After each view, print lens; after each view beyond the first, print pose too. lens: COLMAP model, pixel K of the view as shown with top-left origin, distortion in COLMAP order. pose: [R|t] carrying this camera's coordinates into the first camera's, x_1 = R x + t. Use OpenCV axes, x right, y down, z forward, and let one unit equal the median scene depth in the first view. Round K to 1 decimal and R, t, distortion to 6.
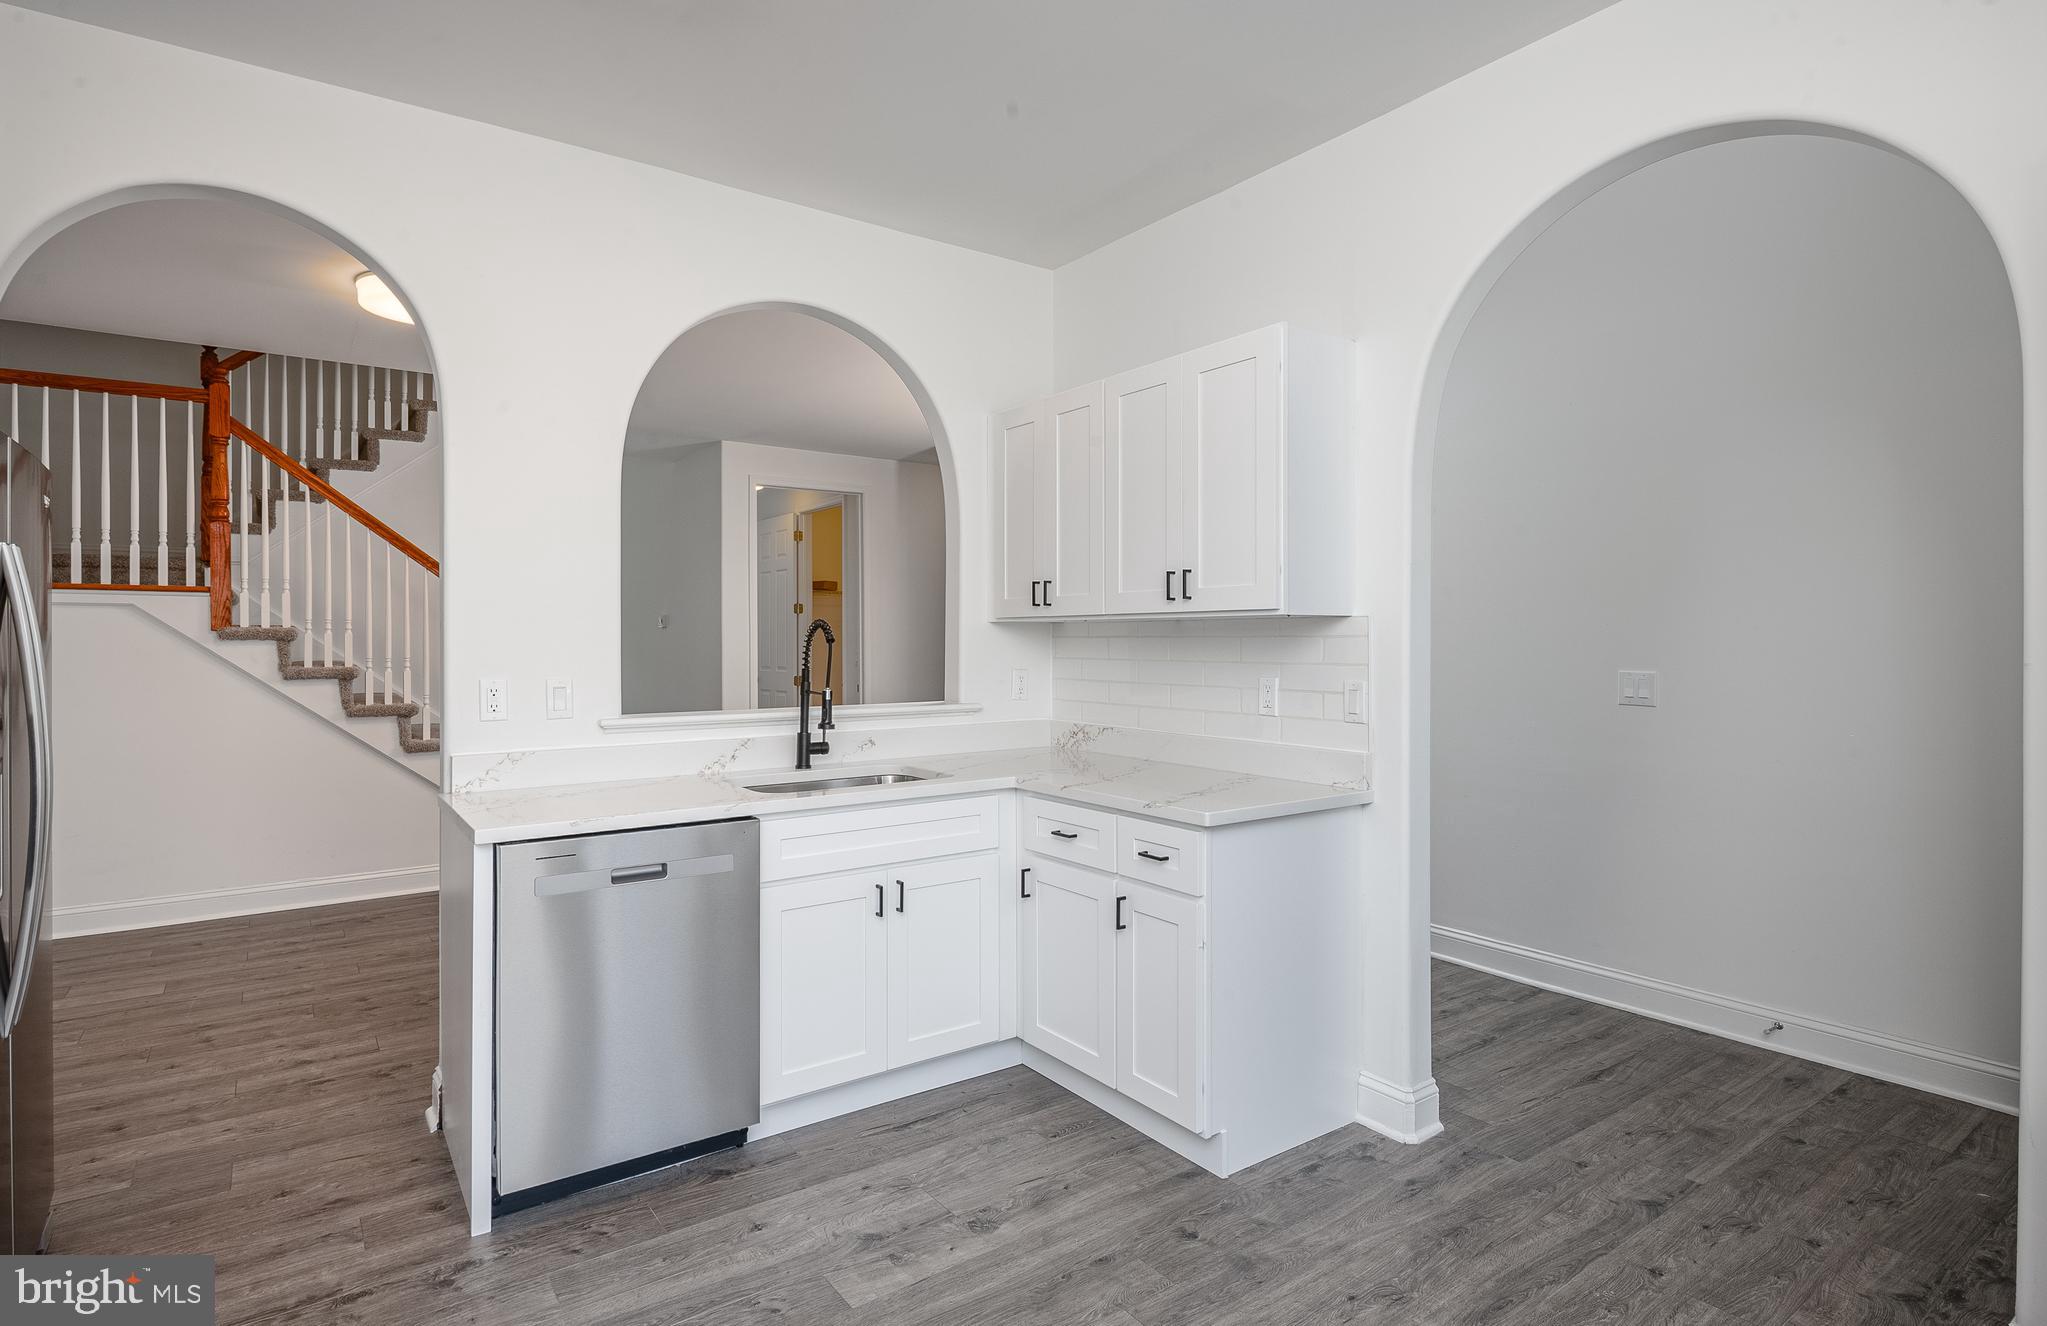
lens RADIAL K [[1085.1, 0, 1024.4], [0, 1085.1, 664.2], [0, 0, 1]] dist [-0.005219, -0.000127]
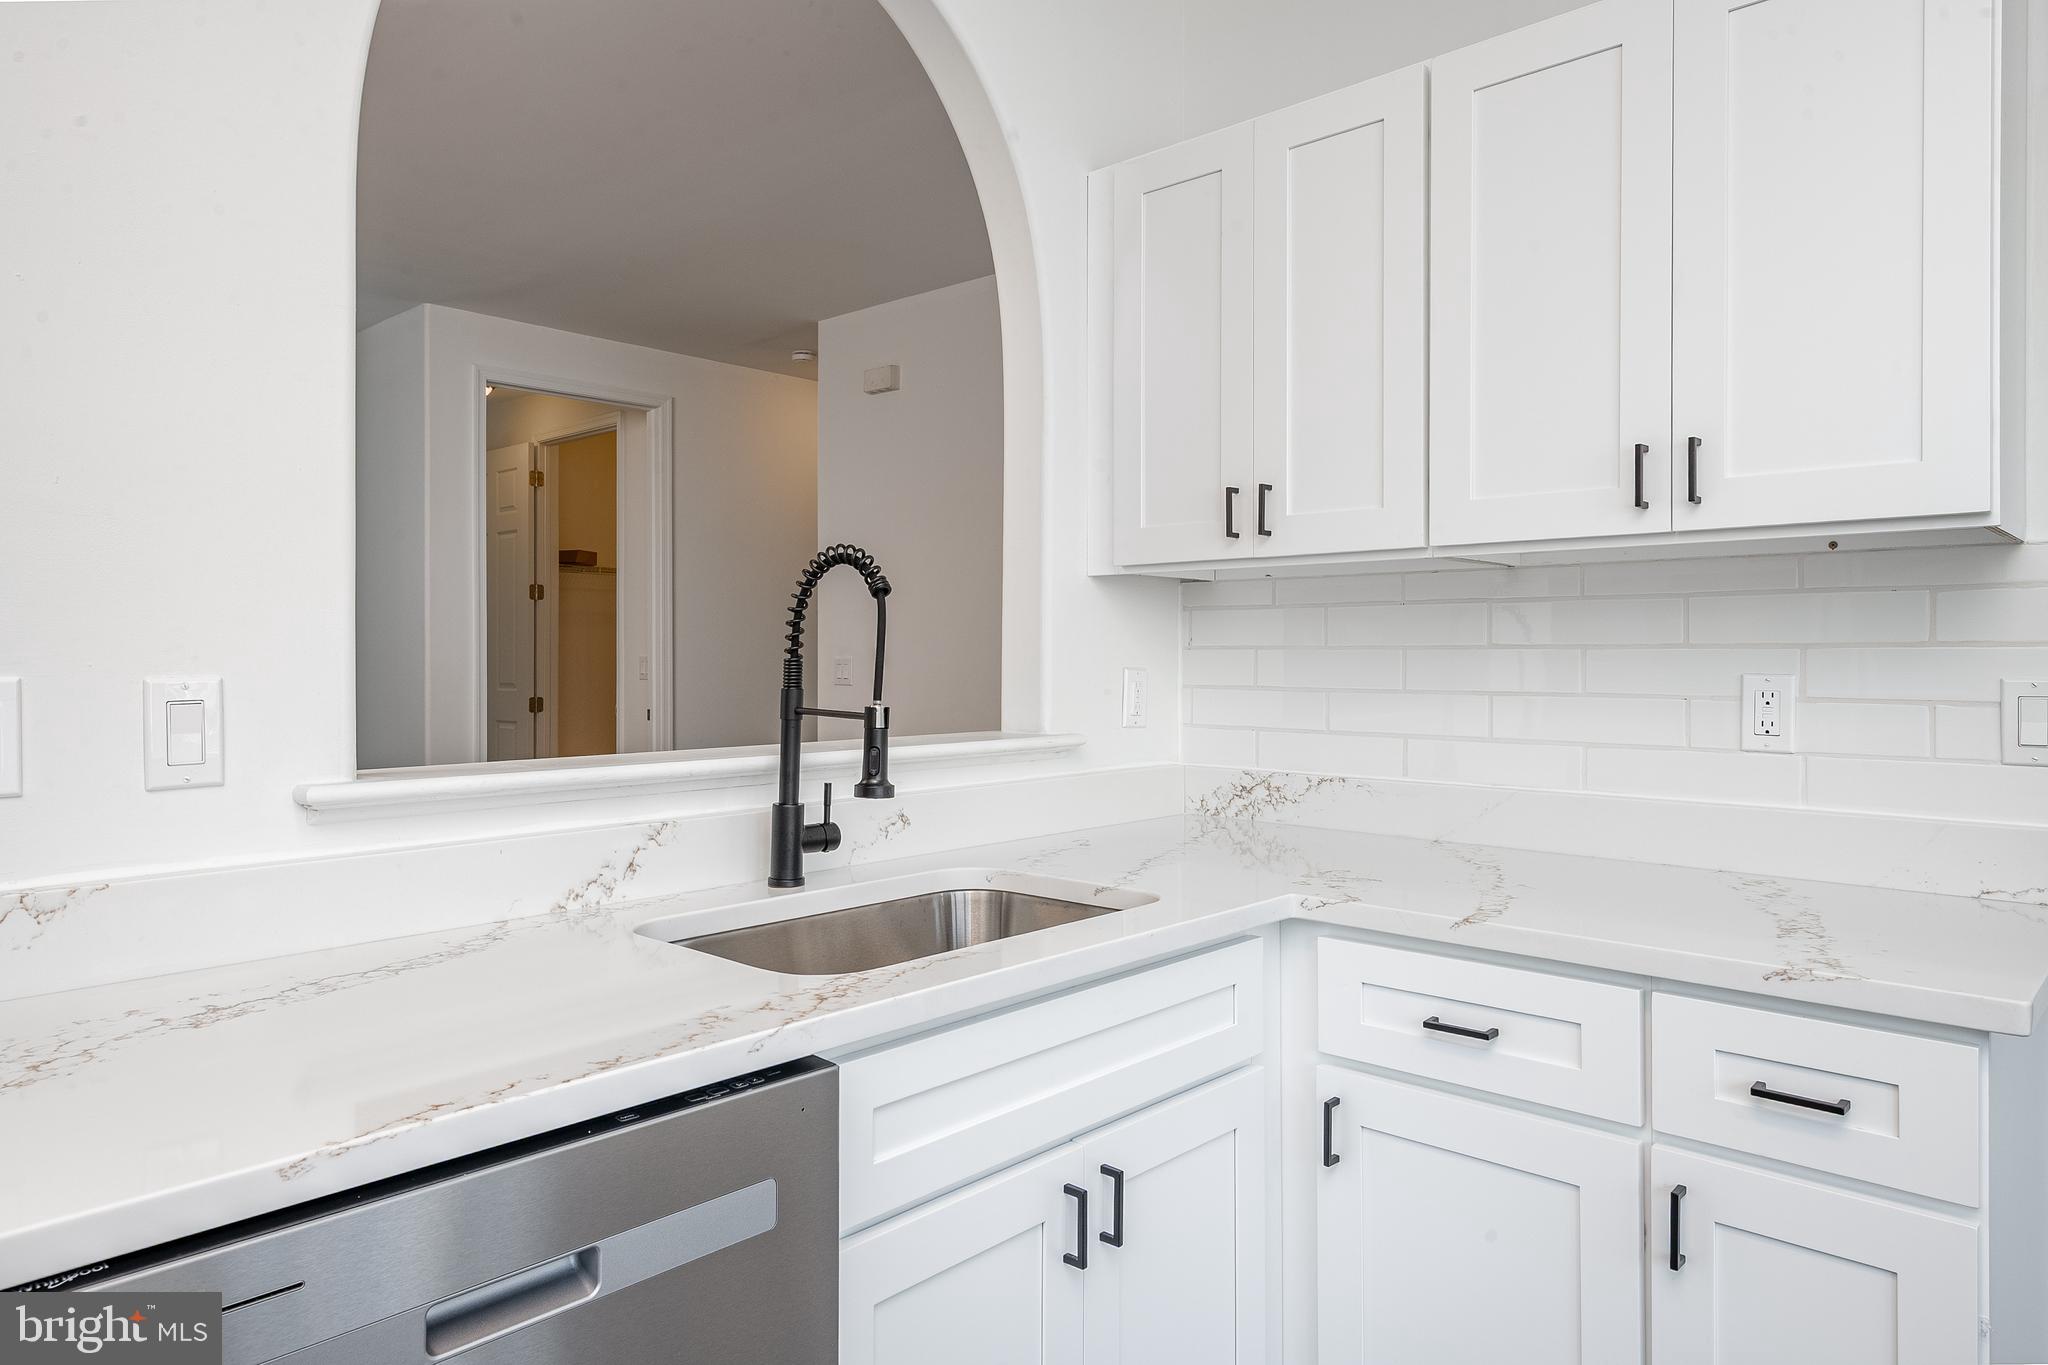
lens RADIAL K [[1315.3, 0, 1021.7], [0, 1315.3, 663.7], [0, 0, 1]] dist [0.037827, -0.001627]
pose [[0.978437, -0.000186, 0.206547, -0.220988], [0.004361, 0.999795, -0.019759, 0.016956], [-0.206501, 0.020233, 0.978237, 0.452868]]
